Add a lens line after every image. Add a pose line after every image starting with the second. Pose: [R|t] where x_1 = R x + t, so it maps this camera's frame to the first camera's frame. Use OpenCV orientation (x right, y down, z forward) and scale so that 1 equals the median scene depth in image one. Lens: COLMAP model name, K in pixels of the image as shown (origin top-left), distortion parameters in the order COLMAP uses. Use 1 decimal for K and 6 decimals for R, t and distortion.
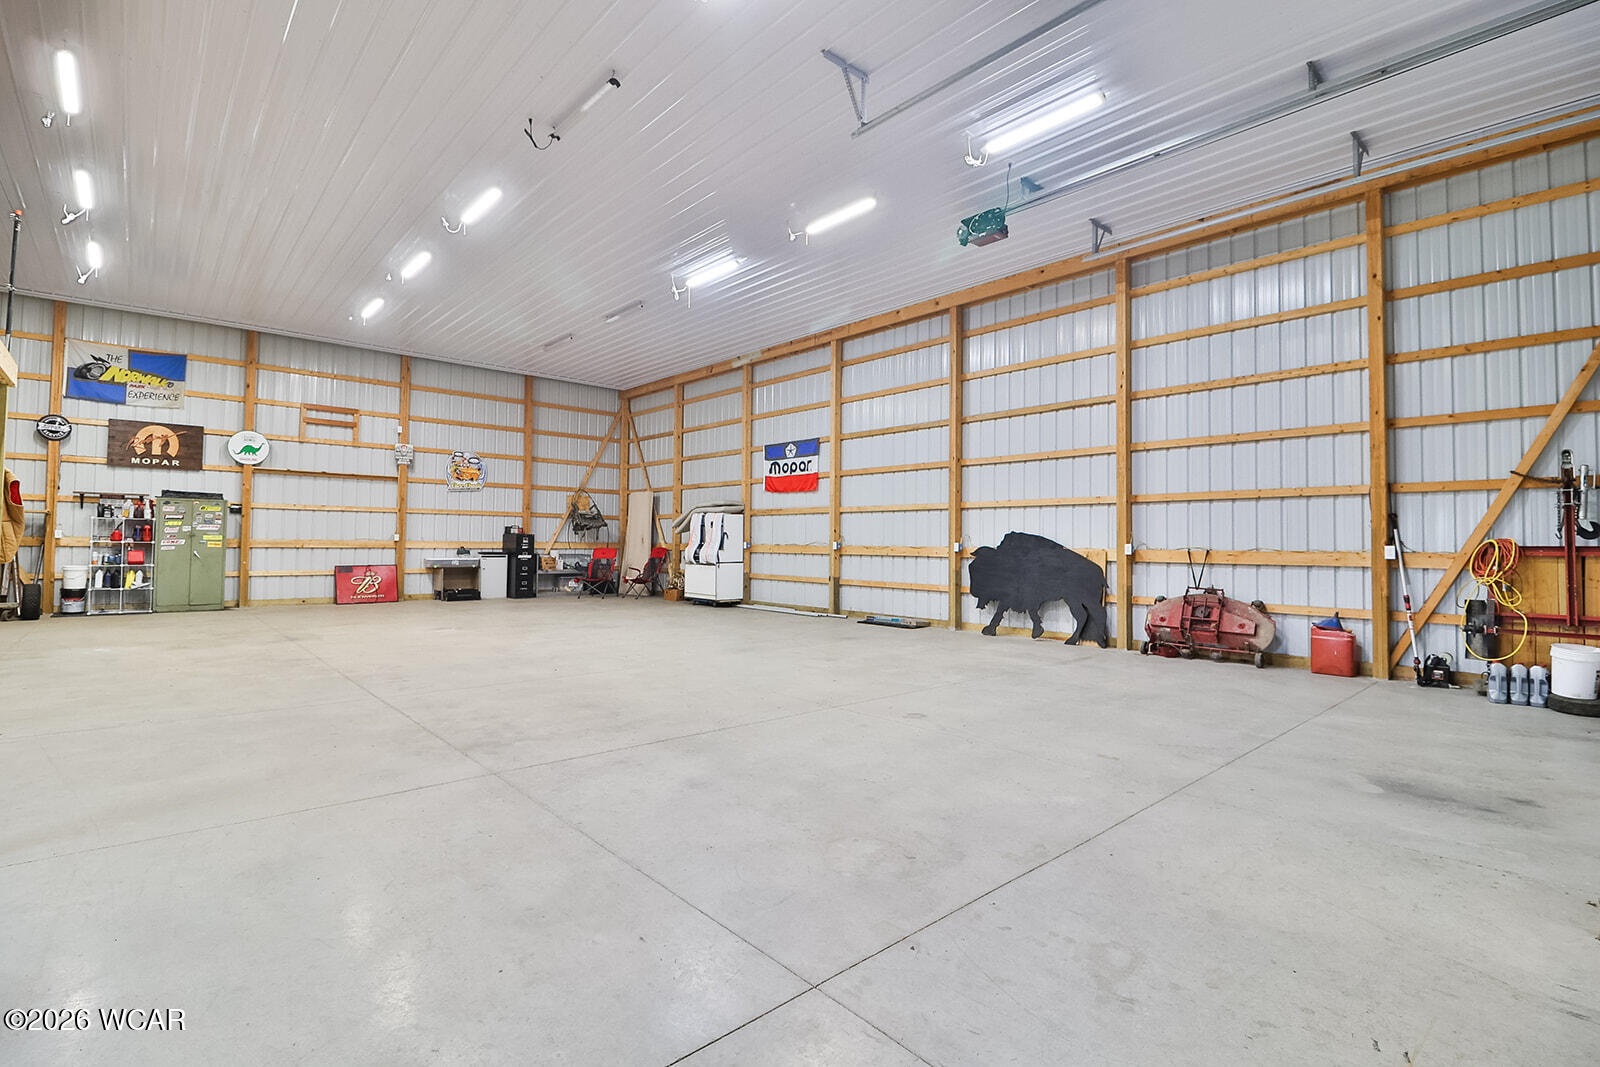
lens RADIAL K [[754.2, 0, 810.9], [0, 754.2, 529.8], [0, 0, 1]] dist [-0.000995, -0.002560]
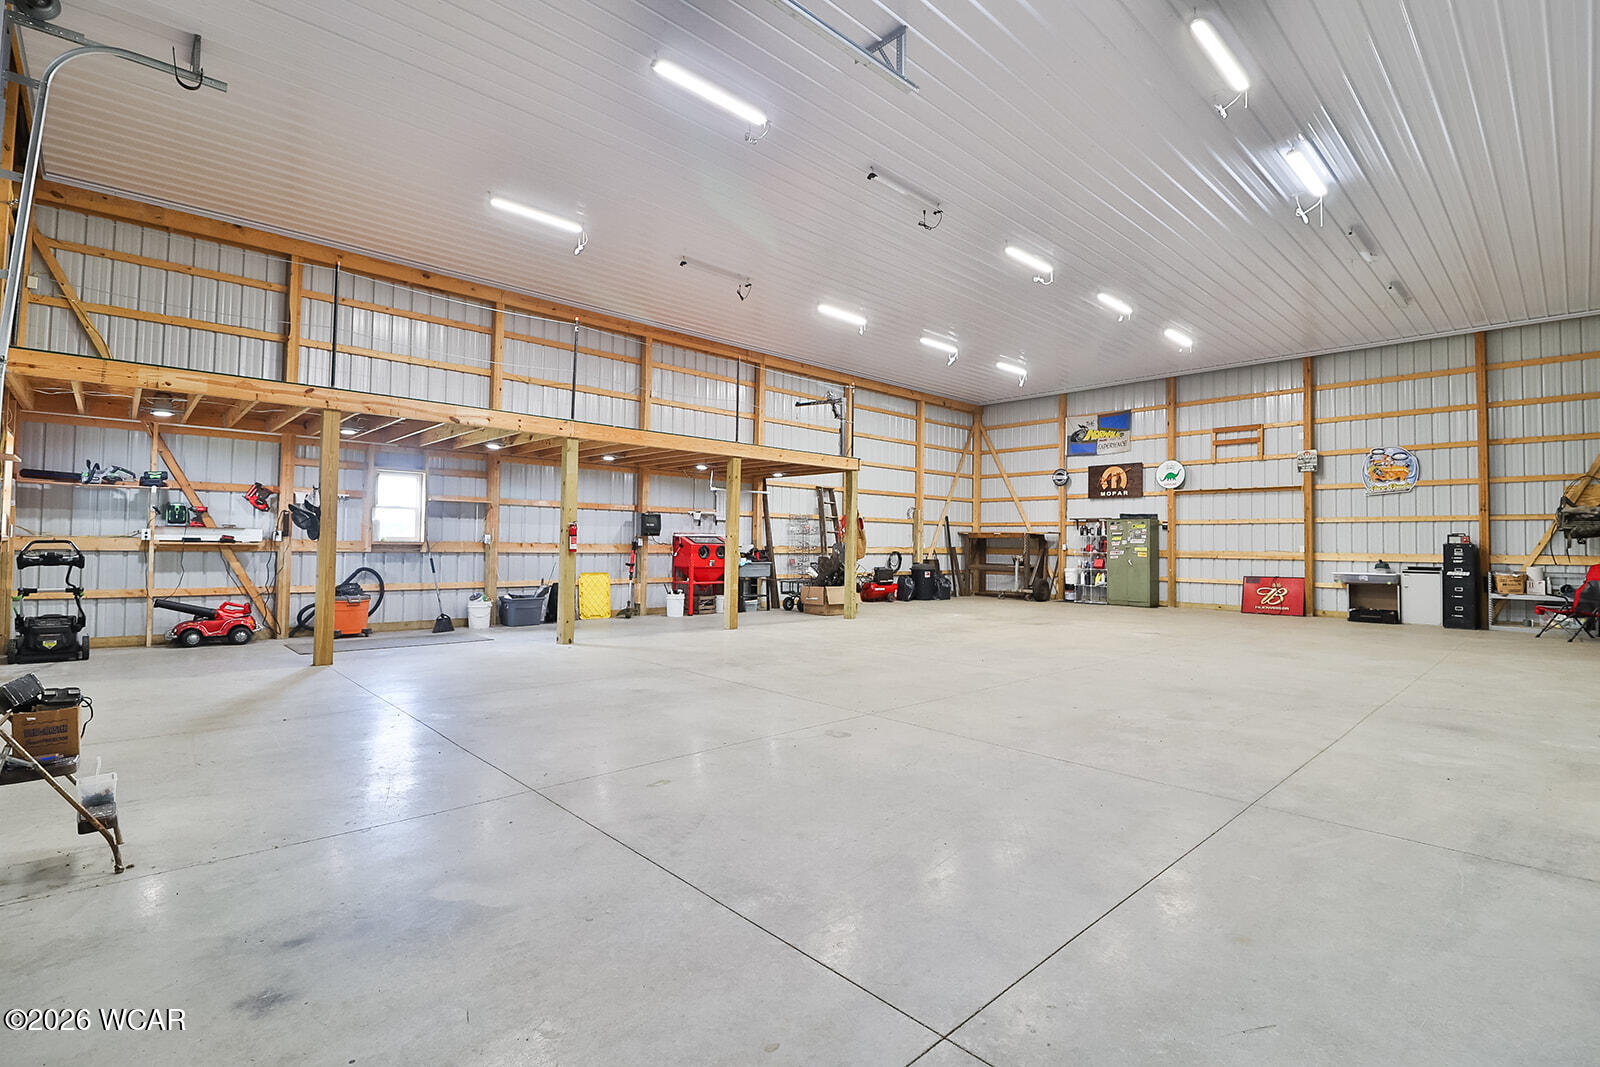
lens RADIAL K [[754.2, 0, 811.0], [0, 754.2, 530.3], [0, 0, 1]] dist [-0.000995, -0.002560]
pose [[0.023001, -0.031322, -0.999245, 0.430424], [0.005657, 0.999497, -0.031200, 0.013879], [0.999719, -0.004936, 0.023166, 0.389418]]
